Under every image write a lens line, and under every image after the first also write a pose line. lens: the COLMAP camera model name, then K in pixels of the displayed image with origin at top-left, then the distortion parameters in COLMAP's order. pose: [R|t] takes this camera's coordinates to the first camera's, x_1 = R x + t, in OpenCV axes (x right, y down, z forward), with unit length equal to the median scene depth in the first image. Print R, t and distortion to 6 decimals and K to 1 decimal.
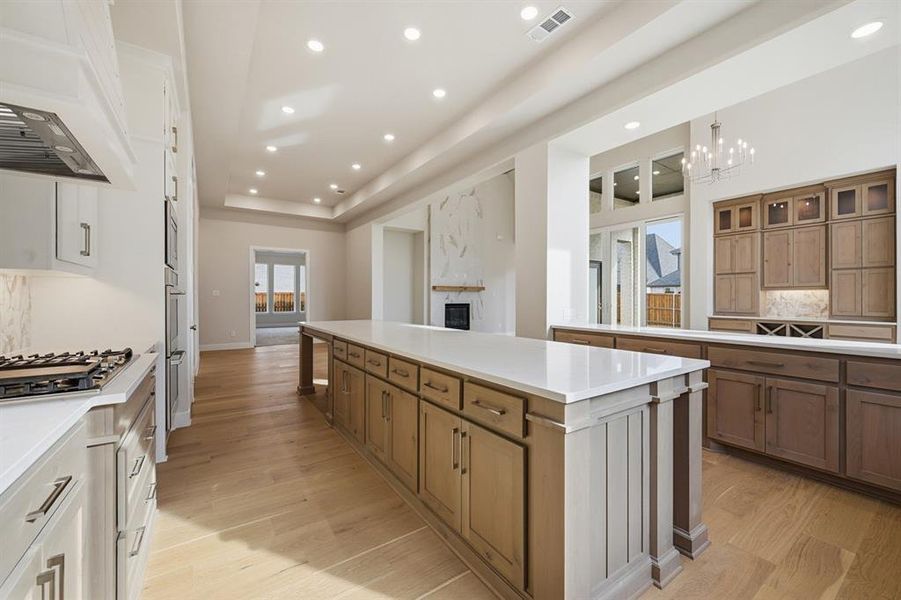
lens RADIAL K [[359.3, 0, 454.8], [0, 359.3, 296.2], [0, 0, 1]] dist [-0.000974, 0.001504]
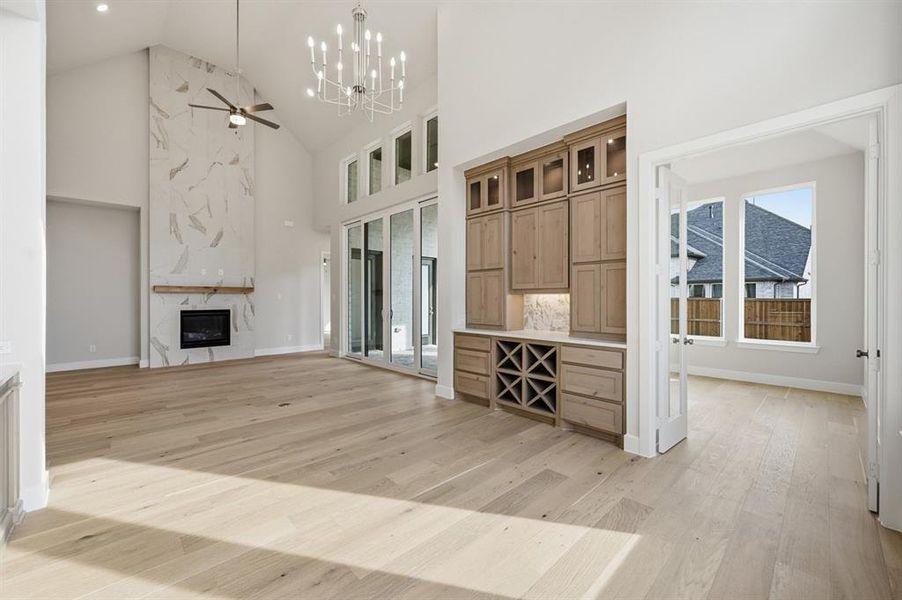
lens RADIAL K [[359.7, 0, 453.9], [0, 359.7, 299.4], [0, 0, 1]] dist [-0.000974, 0.001504]
pose [[0.986402, -0.000696, 0.164351, 0.584208], [-0.000492, 0.999974, 0.007188, -0.009510], [-0.164352, -0.007171, 0.986376, 0.293597]]
